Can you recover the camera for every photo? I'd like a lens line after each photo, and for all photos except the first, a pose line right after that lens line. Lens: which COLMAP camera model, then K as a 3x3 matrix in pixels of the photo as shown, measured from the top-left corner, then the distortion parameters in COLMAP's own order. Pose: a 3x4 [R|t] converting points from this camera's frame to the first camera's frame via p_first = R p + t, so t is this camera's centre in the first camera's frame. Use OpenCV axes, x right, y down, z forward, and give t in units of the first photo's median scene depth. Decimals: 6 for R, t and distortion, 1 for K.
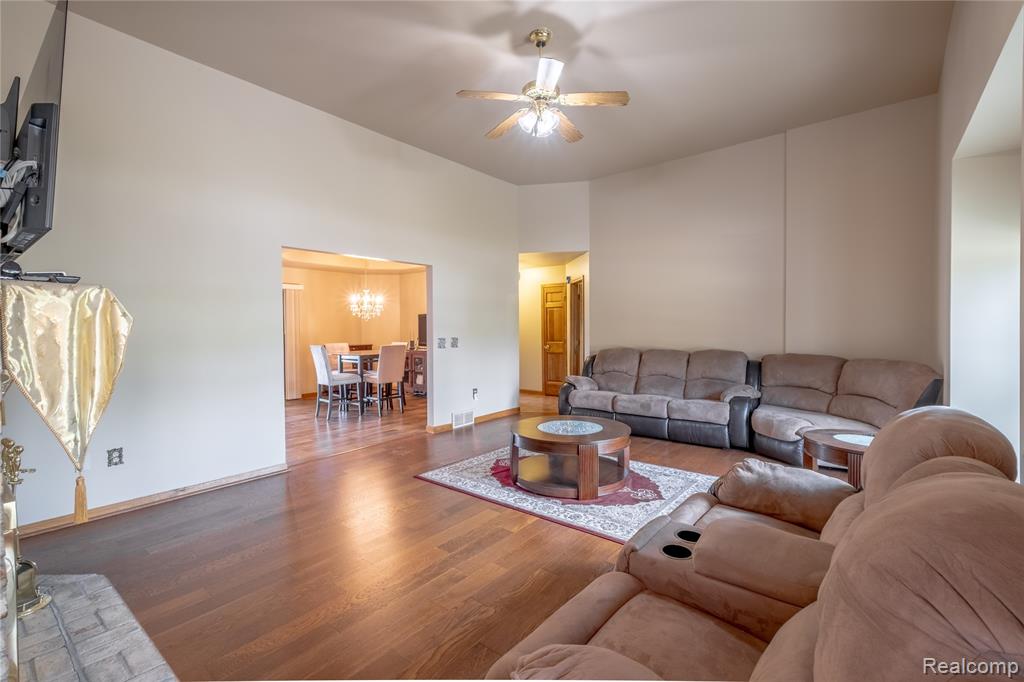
lens RADIAL K [[442.8, 0, 513.1], [0, 442.8, 338.4], [0, 0, 1]] dist [0.015889, -0.001908]
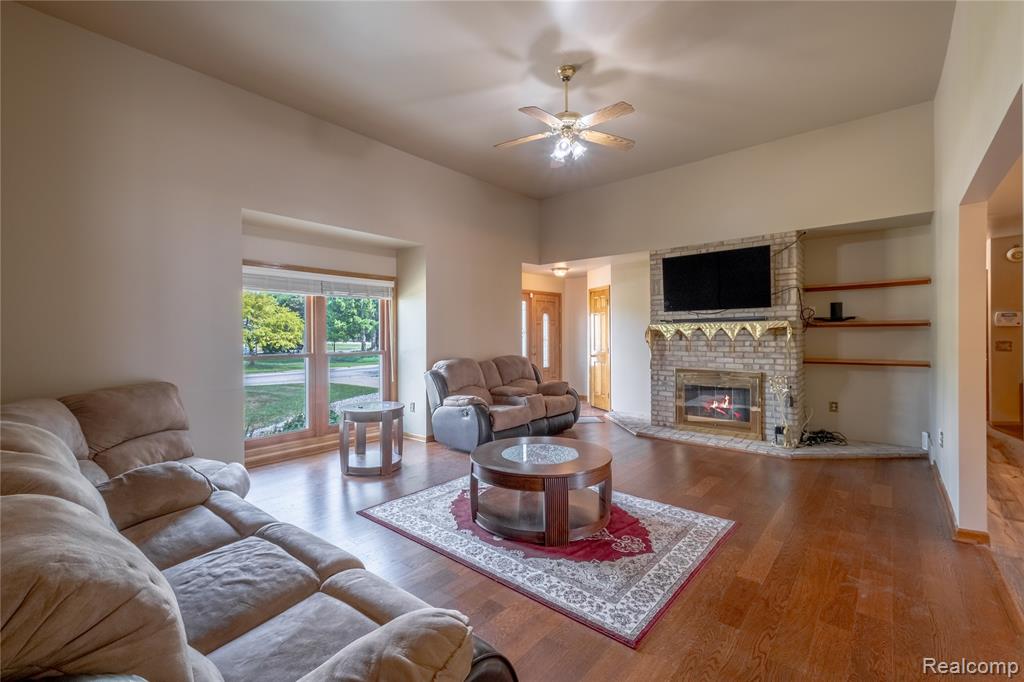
lens RADIAL K [[442.8, 0, 511.8], [0, 442.8, 336.4], [0, 0, 1]] dist [0.015889, -0.001908]
pose [[-0.999028, 0.019195, 0.039681, 0.148915], [0.019635, 0.999750, 0.010723, -0.033704], [-0.039466, 0.011492, -0.999155, 1.919726]]
